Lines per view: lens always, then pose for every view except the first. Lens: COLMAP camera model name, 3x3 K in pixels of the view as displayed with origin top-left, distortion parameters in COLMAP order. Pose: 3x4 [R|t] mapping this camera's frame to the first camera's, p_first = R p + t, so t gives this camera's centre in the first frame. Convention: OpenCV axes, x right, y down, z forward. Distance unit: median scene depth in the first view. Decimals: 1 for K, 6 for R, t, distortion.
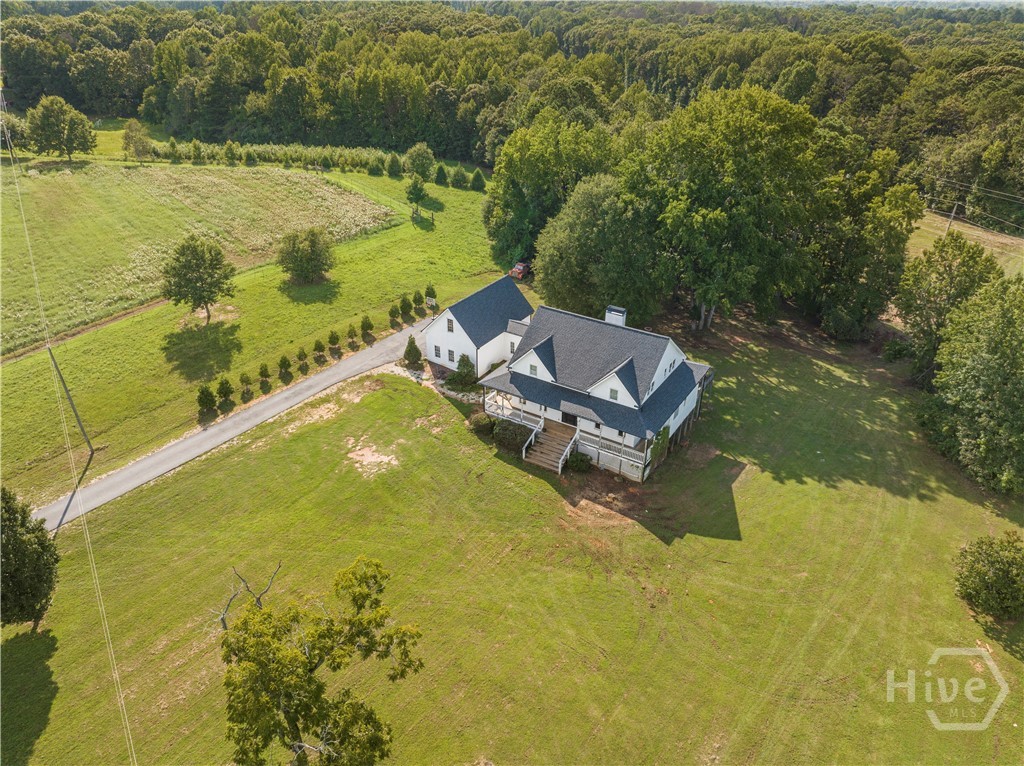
lens RADIAL K [[717.2, 0, 512.0], [0, 717.2, 383.0], [0, 0, 1]] dist [-0.042577, -0.000938]
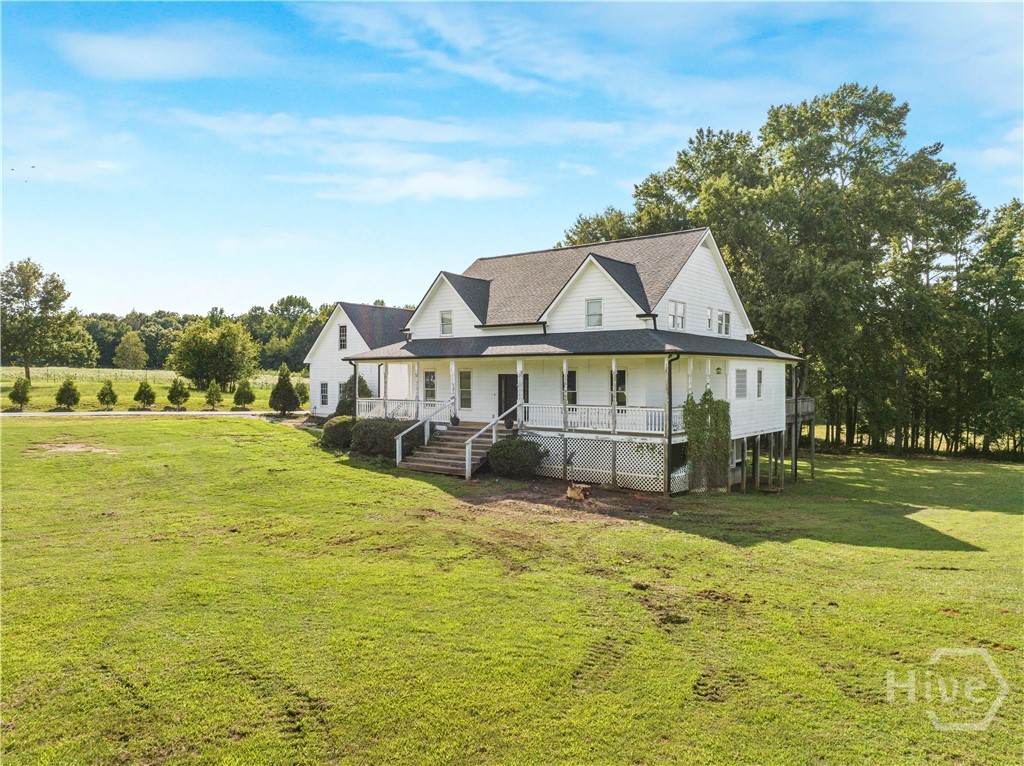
lens RADIAL K [[717.2, 0, 512.0], [0, 717.2, 383.0], [0, 0, 1]] dist [-0.042577, -0.000938]
pose [[0.995012, -0.008961, -0.099352, 0.120705], [-0.040182, 0.875584, -0.481391, 0.250831], [0.091304, 0.482982, 0.870857, 0.550454]]
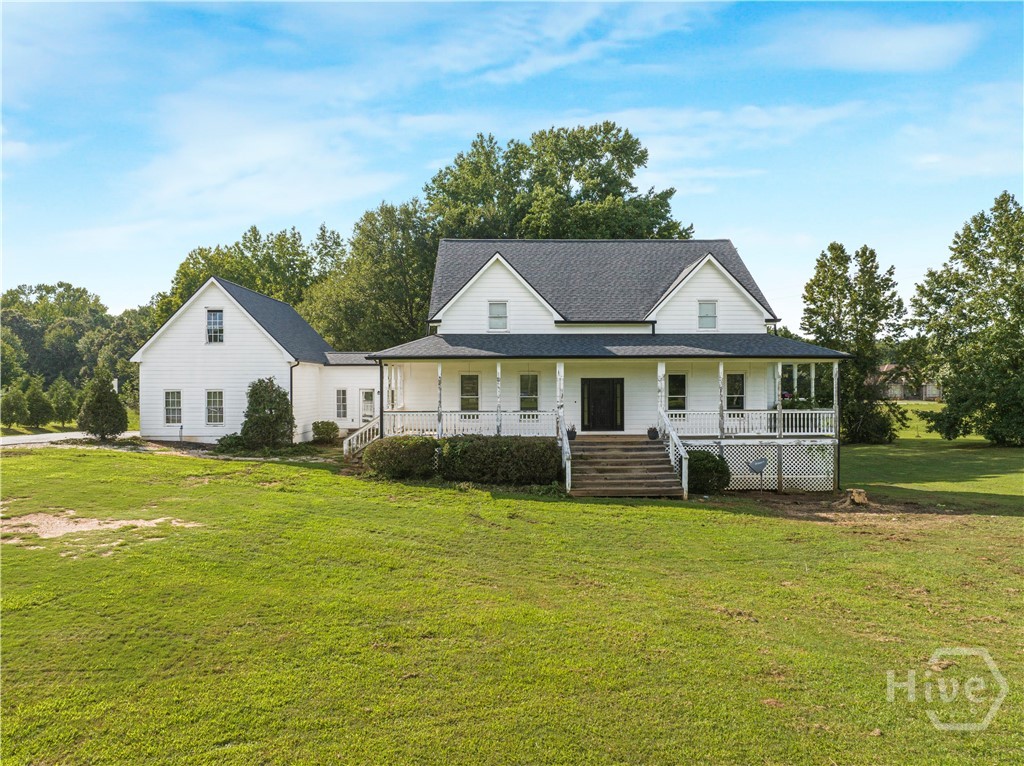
lens RADIAL K [[717.2, 0, 512.0], [0, 717.2, 383.0], [0, 0, 1]] dist [-0.042577, -0.000938]
pose [[0.832520, -0.012107, 0.553863, -0.185183], [0.280424, 0.871428, -0.402461, 0.177340], [-0.477779, 0.490374, 0.728877, 0.675730]]
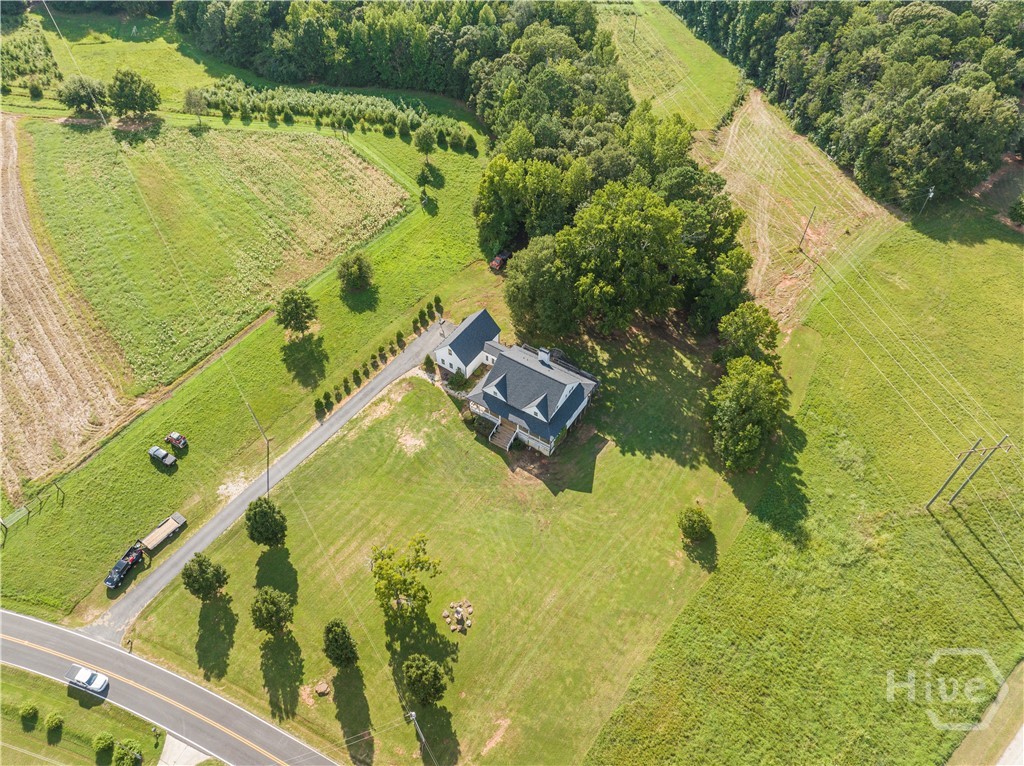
lens RADIAL K [[717.2, 0, 512.0], [0, 717.2, 383.0], [0, 0, 1]] dist [-0.042577, -0.000938]
pose [[0.999928, 0.007111, -0.009689, 0.086566], [-0.003590, 0.946102, 0.323849, -0.613021], [0.011469, -0.323791, 0.946059, -0.708474]]
